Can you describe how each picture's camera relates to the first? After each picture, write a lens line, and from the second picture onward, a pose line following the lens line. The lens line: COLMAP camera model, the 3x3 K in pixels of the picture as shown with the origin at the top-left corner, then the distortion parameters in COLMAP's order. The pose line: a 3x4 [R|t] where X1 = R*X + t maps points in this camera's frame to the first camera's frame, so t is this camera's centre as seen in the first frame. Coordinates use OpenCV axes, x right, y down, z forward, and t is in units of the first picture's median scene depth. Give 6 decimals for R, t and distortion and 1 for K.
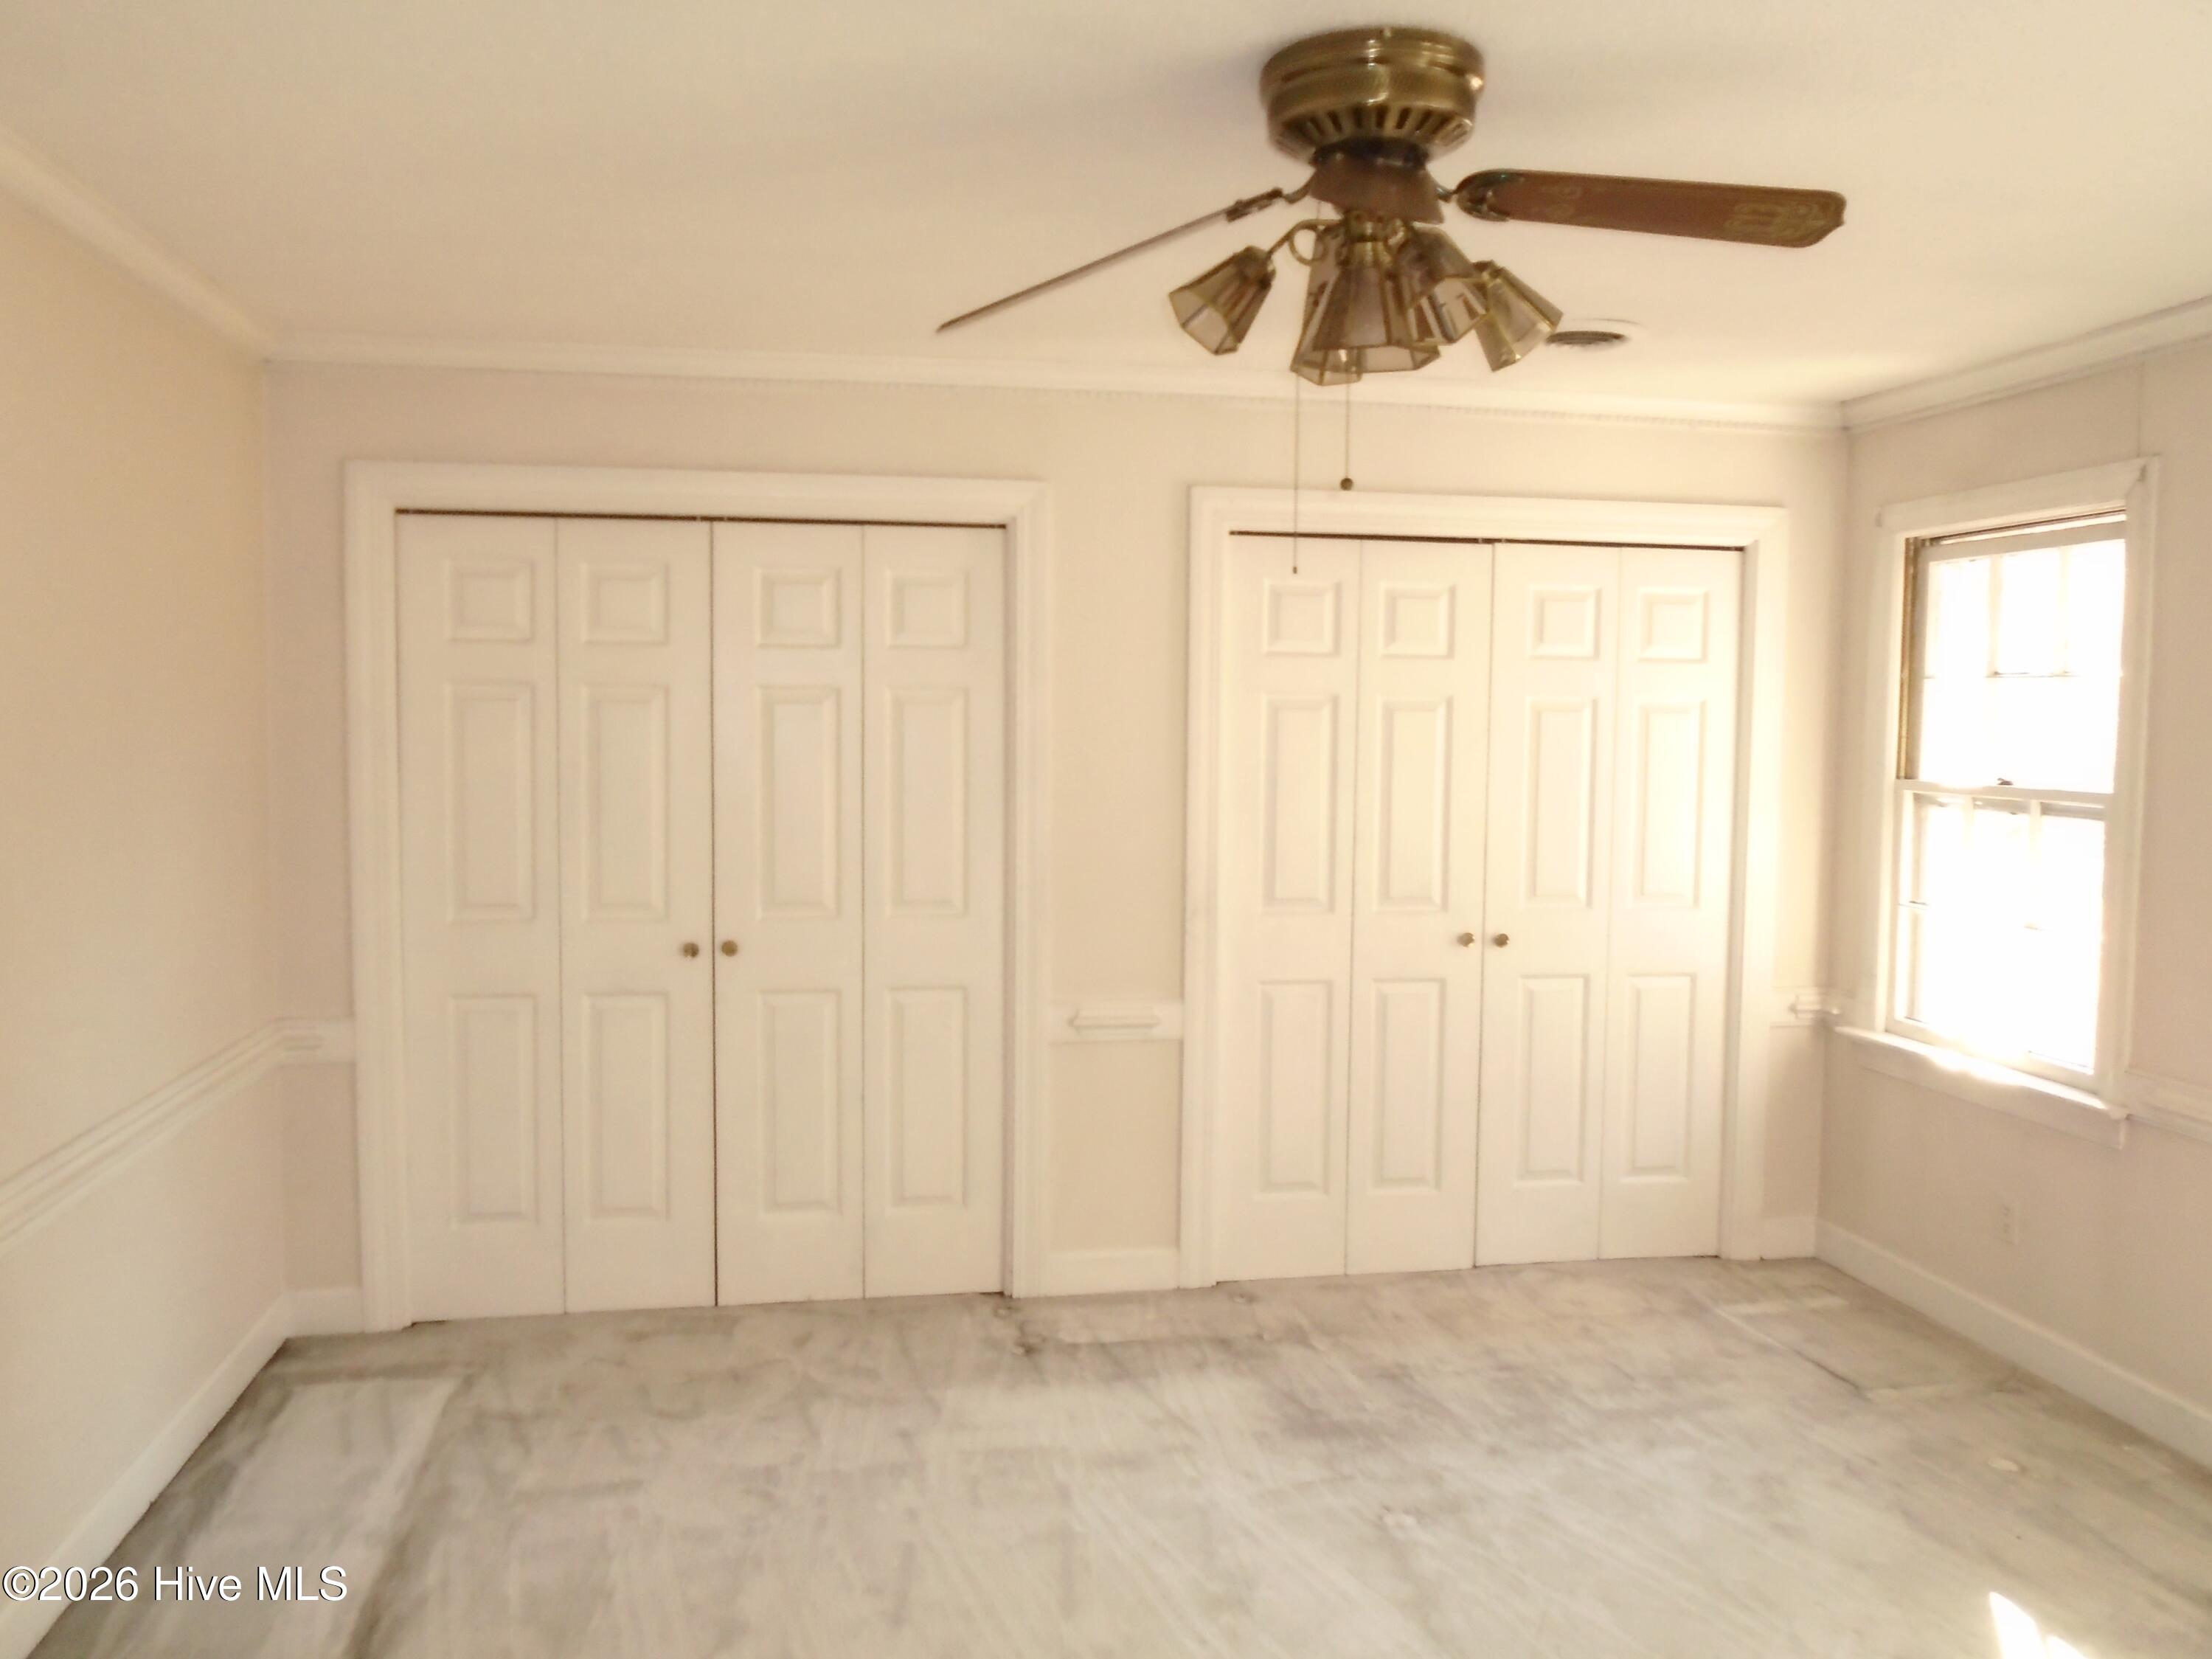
lens RADIAL K [[1819.7, 0, 1103.8], [0, 1819.7, 843.5], [0, 0, 1]] dist [-0.008180, 0.002700]
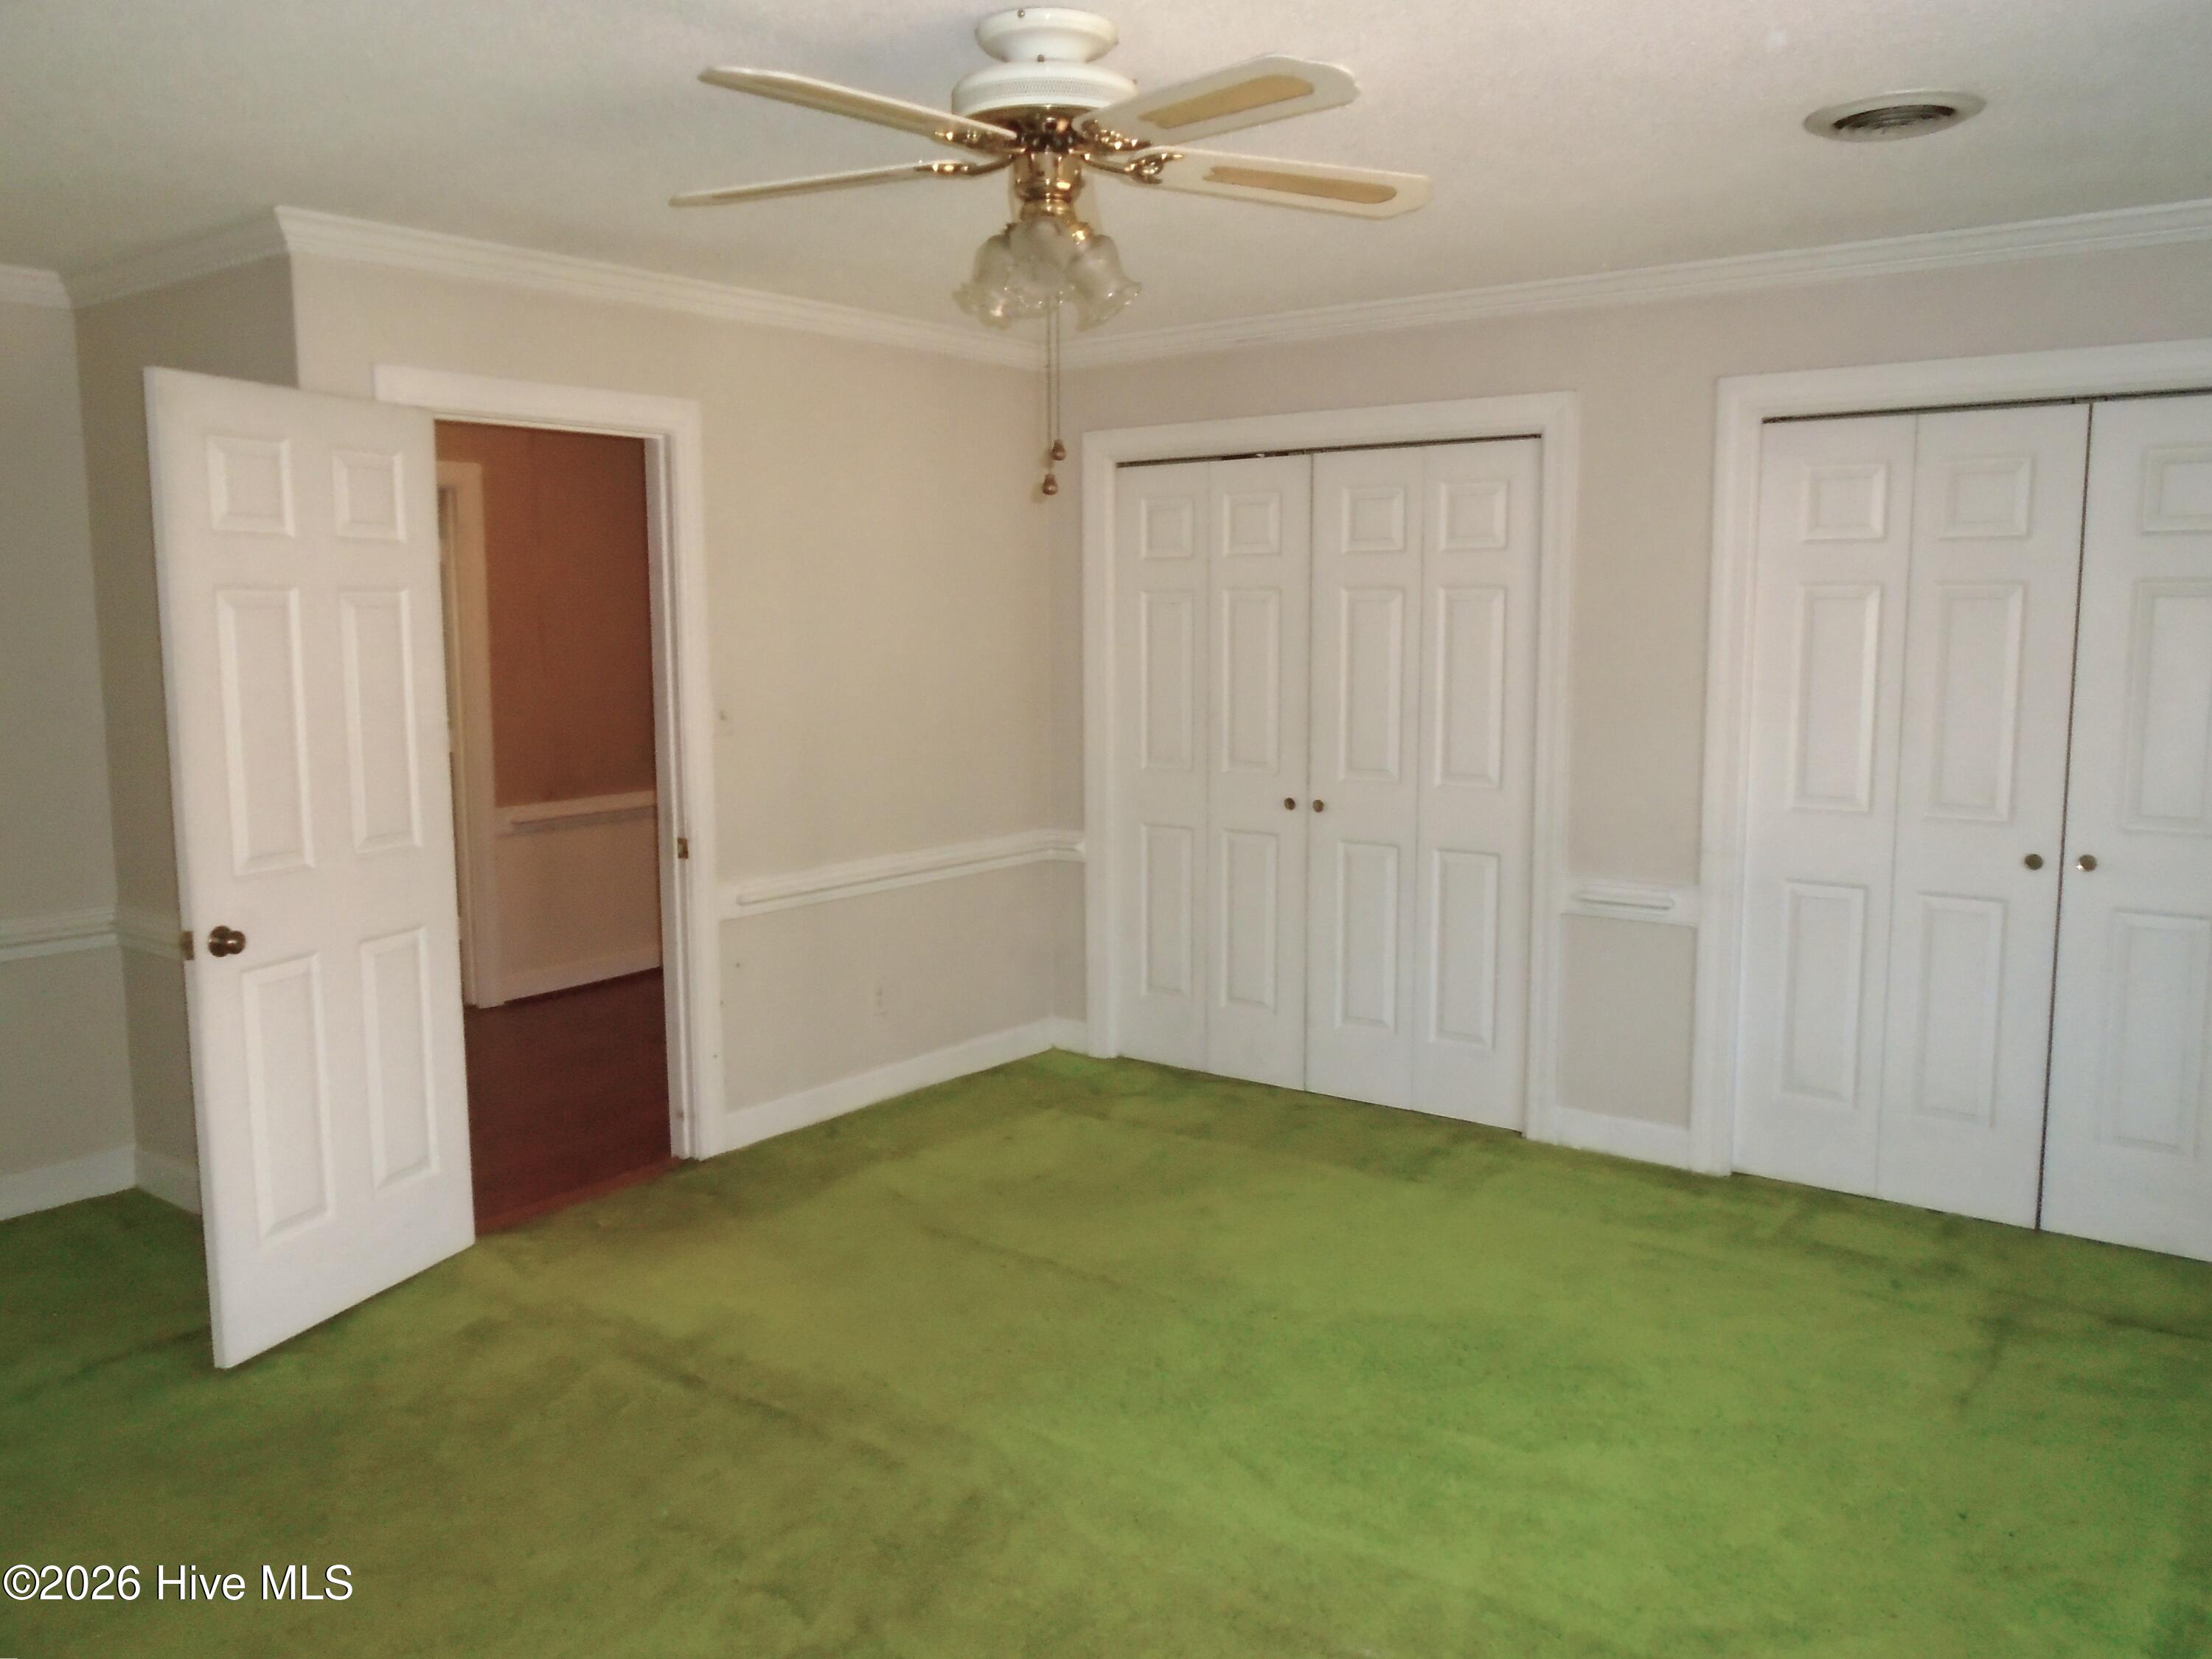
lens RADIAL K [[1737.4, 0, 1105.8], [0, 1737.4, 816.6], [0, 0, 1]] dist [0.004084, -0.004970]
pose [[0.662496, 0.077104, -0.745086, 0.559399], [-0.043214, 0.996966, 0.064746, -0.002837], [0.747818, -0.010696, 0.663818, 0.111719]]
